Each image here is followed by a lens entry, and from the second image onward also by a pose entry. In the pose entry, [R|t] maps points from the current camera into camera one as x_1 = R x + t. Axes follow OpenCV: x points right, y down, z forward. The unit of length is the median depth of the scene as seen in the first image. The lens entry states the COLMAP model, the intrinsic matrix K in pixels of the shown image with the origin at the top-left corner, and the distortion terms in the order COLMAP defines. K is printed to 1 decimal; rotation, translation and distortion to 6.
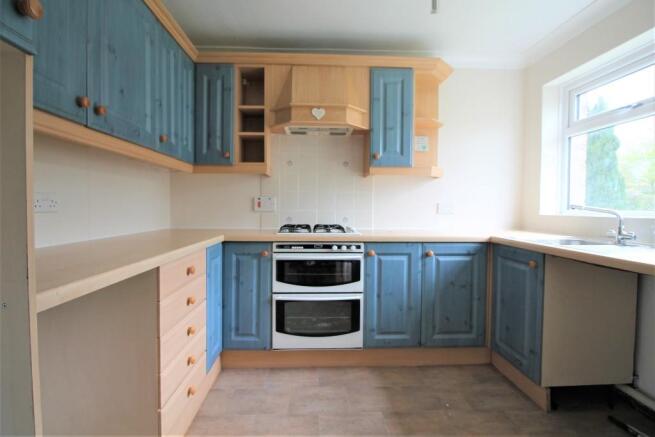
lens RADIAL K [[292.7, 0, 327.5], [0, 292.7, 218.5], [0, 0, 1]] dist [-0.010705, -0.000120]
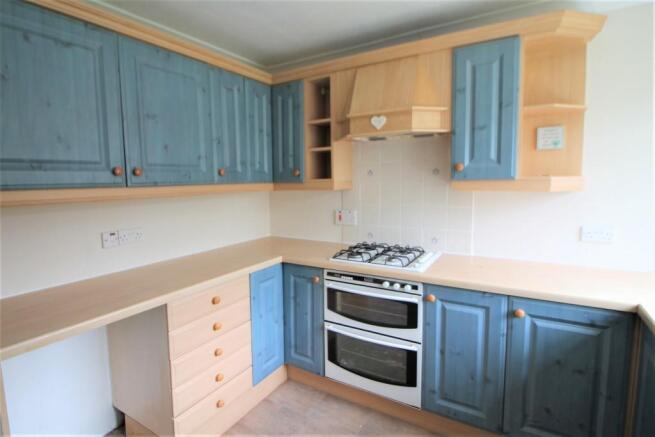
lens RADIAL K [[309.1, 0, 329.1], [0, 309.1, 214.7], [0, 0, 1]] dist [0.000441, -0.016048]
pose [[0.852533, 0.037954, -0.521293, 0.332659], [-0.009800, 0.998345, 0.056659, -0.145727], [0.522581, -0.043195, 0.851495, 0.156023]]
